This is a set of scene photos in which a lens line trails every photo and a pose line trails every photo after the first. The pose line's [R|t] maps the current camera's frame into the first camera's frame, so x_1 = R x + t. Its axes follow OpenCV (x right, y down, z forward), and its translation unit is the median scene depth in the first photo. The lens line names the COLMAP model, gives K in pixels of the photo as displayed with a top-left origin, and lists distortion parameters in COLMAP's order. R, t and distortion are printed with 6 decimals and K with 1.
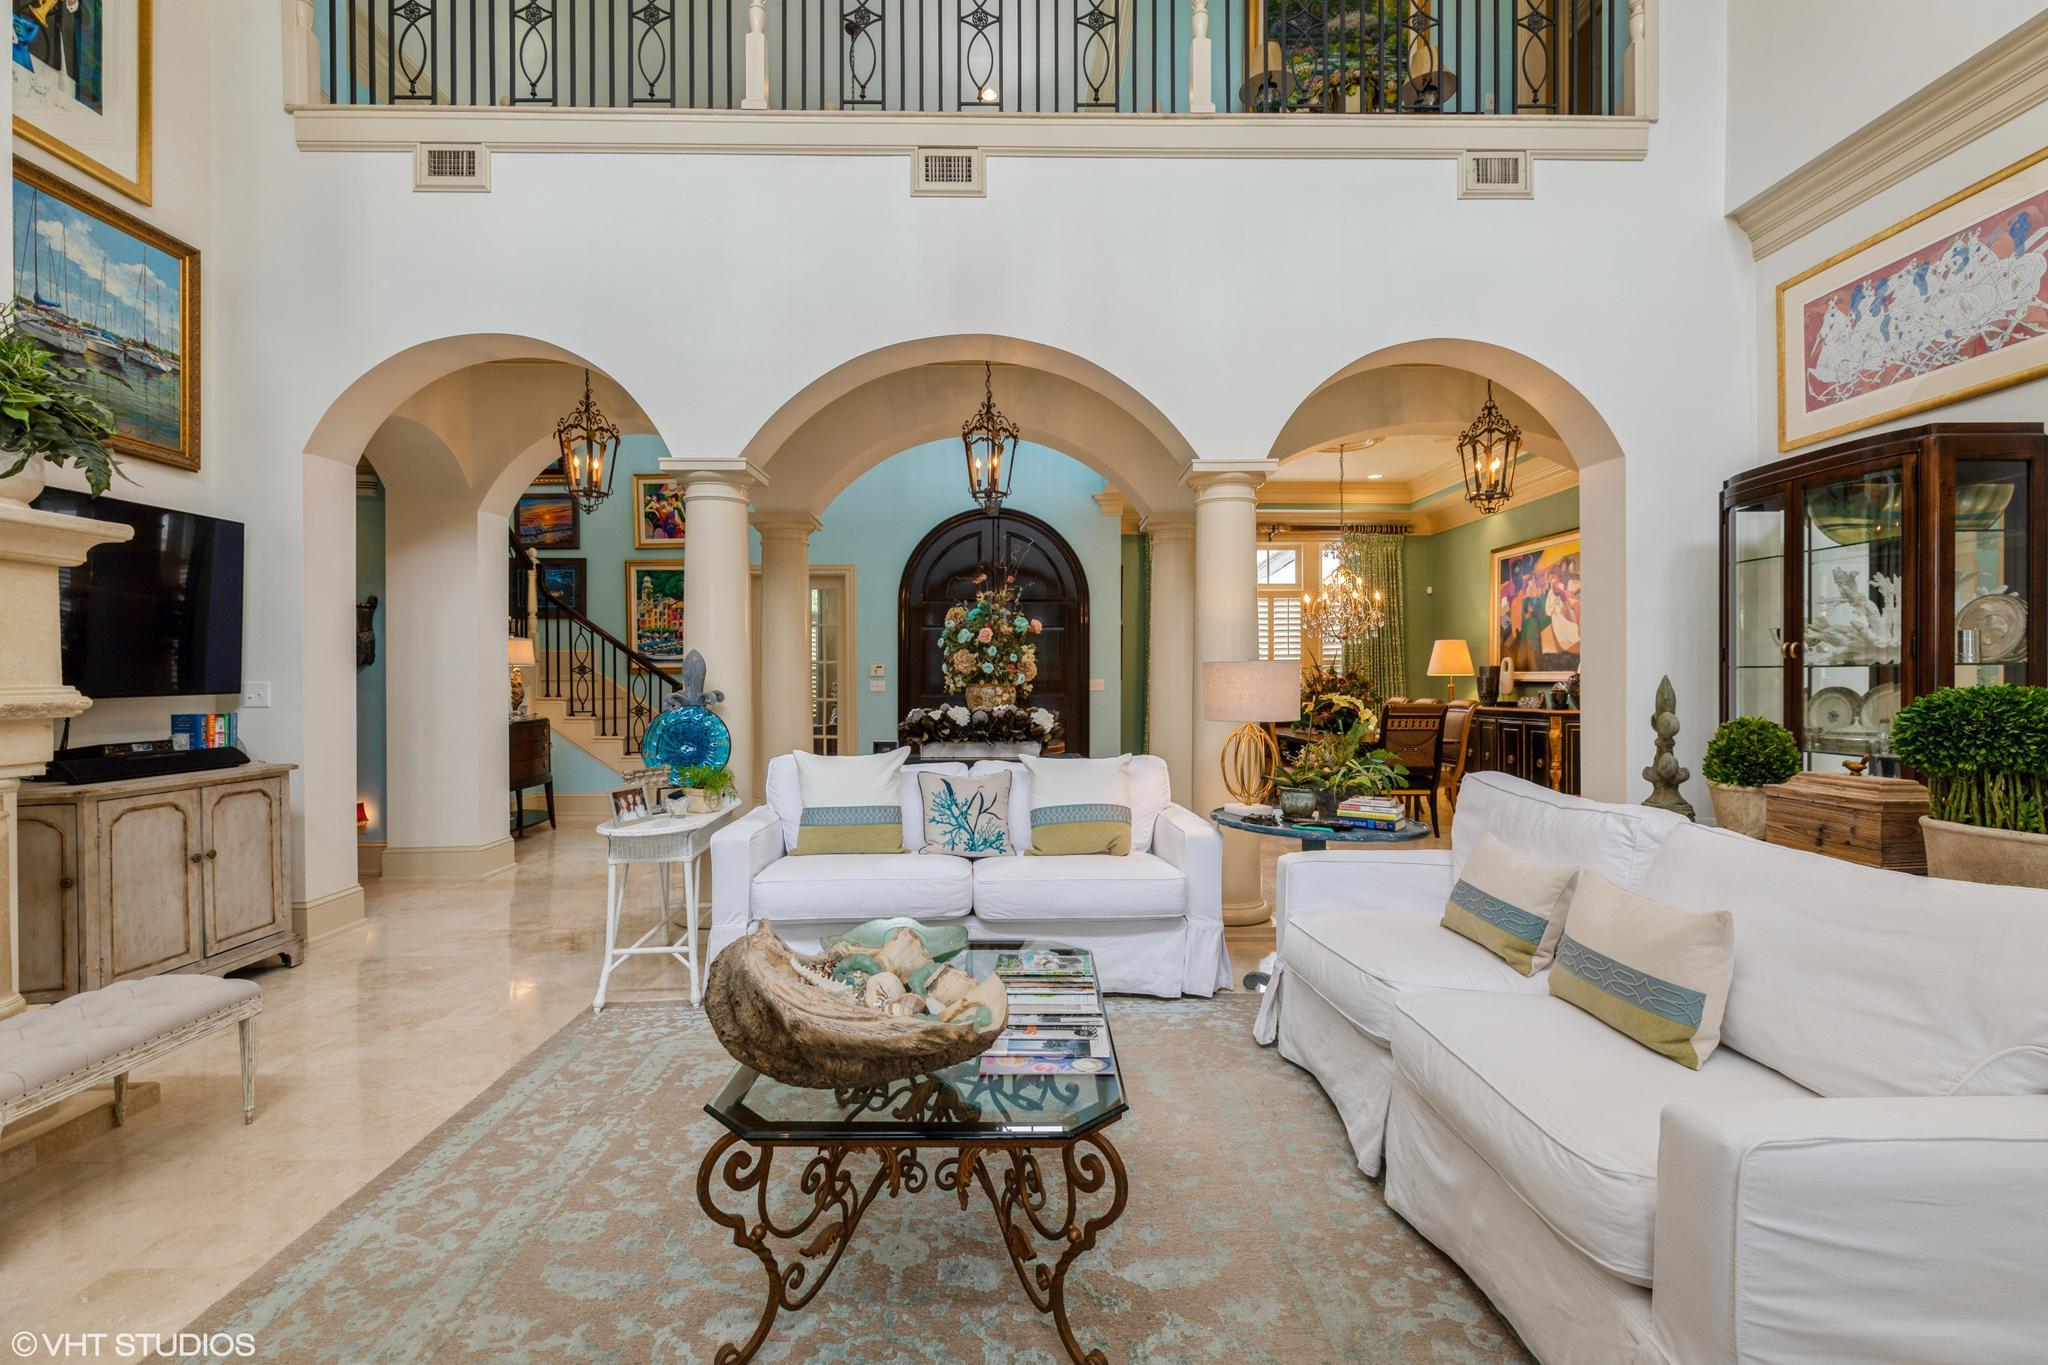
lens RADIAL K [[915.8, 0, 1019.3], [0, 915.8, 685.9], [0, 0, 1]] dist [0.002901, -0.001147]
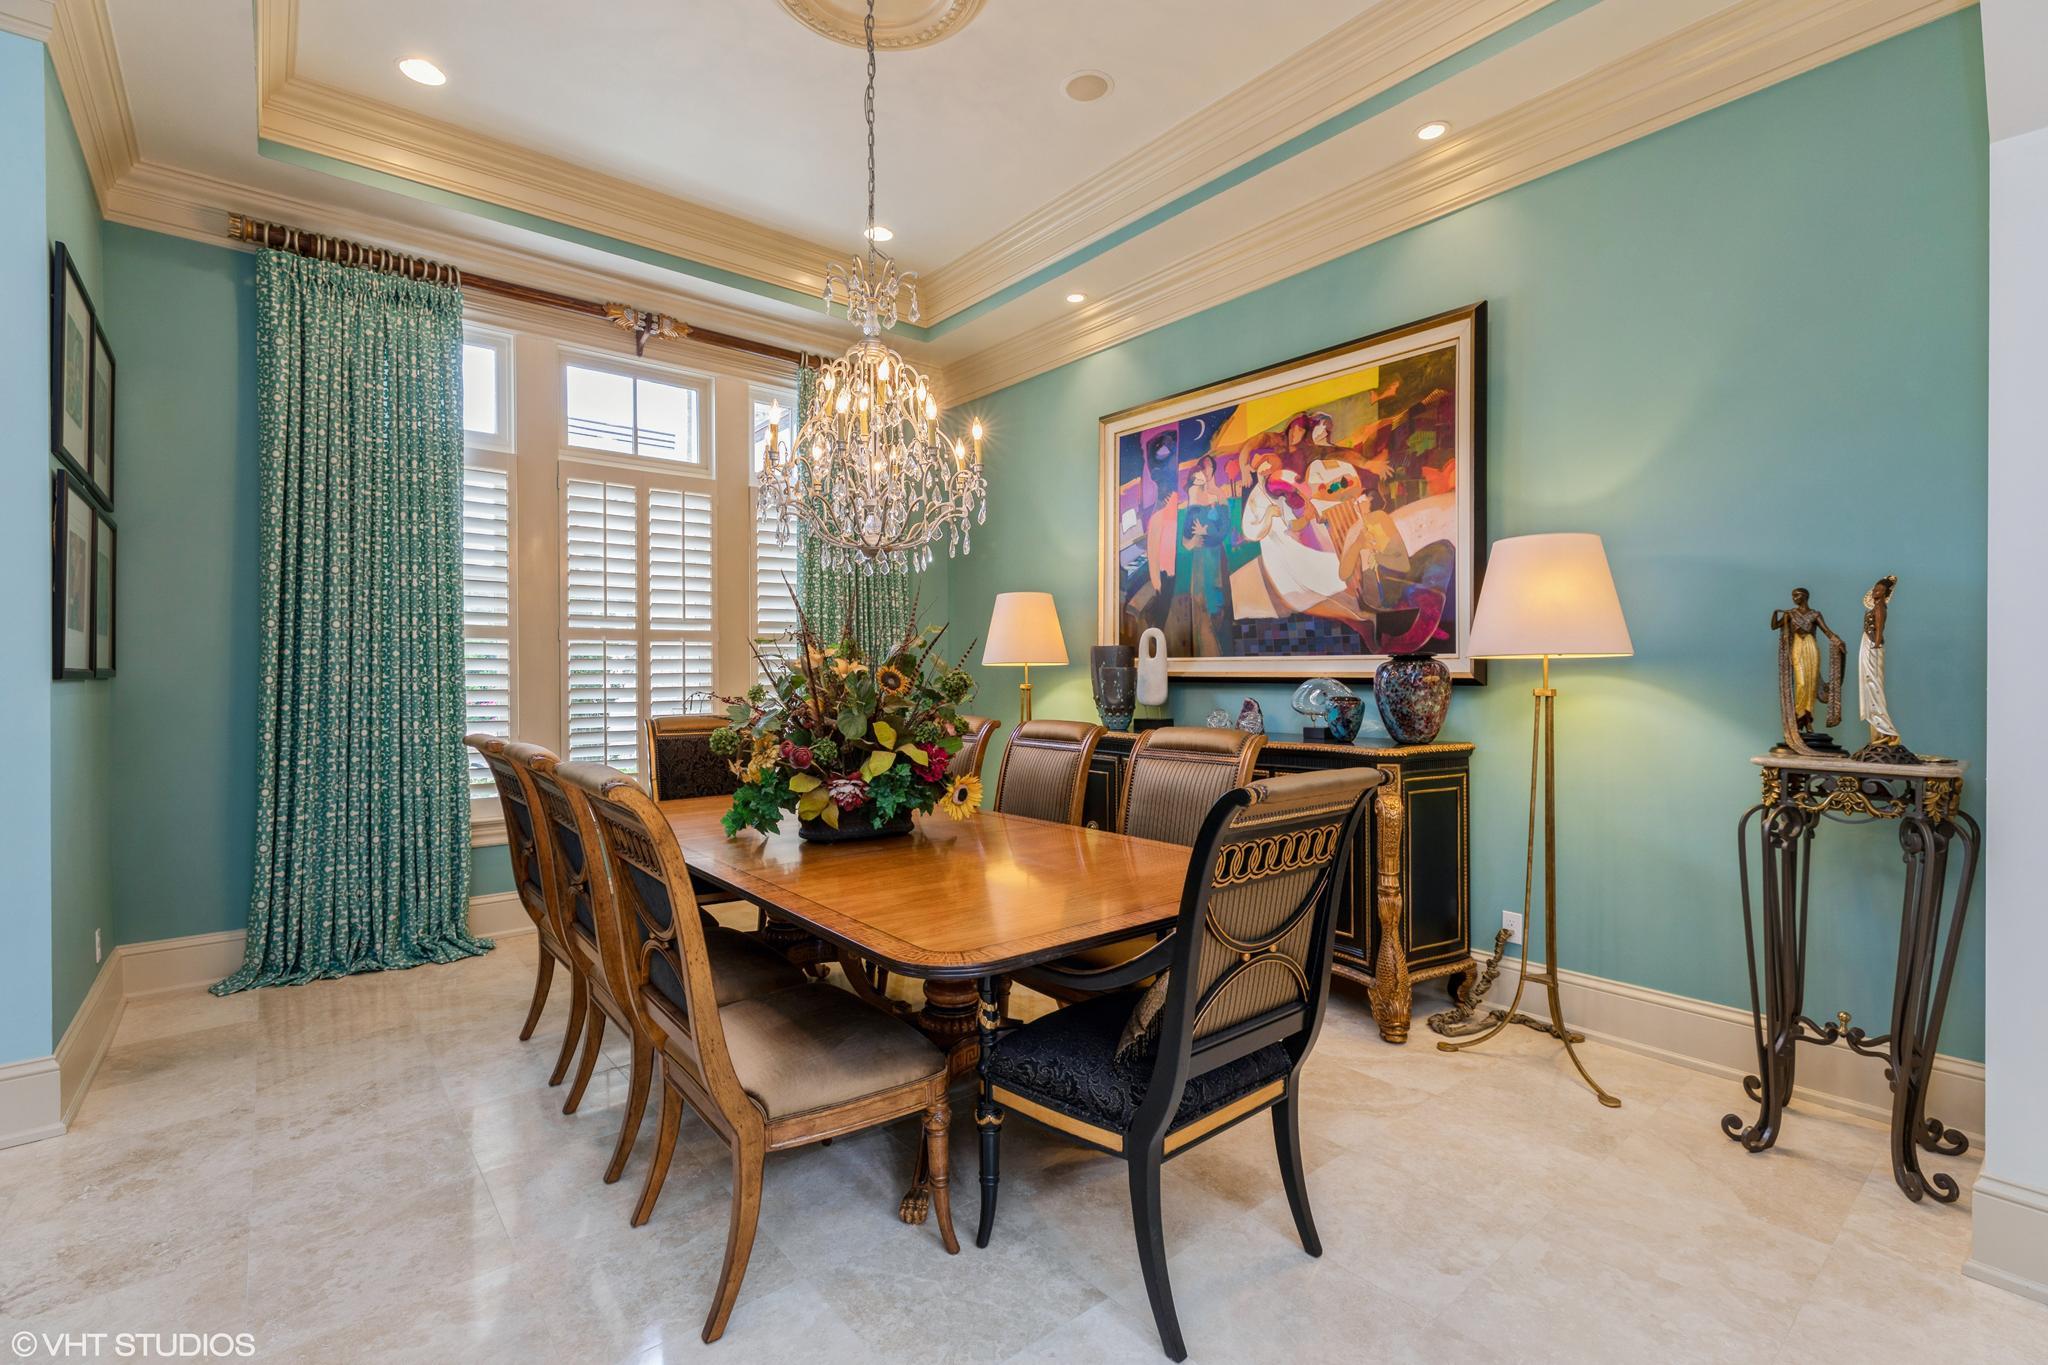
lens RADIAL K [[915.8, 0, 1016.6], [0, 915.8, 672.5], [0, 0, 1]] dist [0.002901, -0.001147]
pose [[0.778988, 0.001827, 0.627036, 0.175607], [0.005068, 0.999945, -0.009210, -0.003290], [-0.627018, 0.010352, 0.778936, 0.687513]]
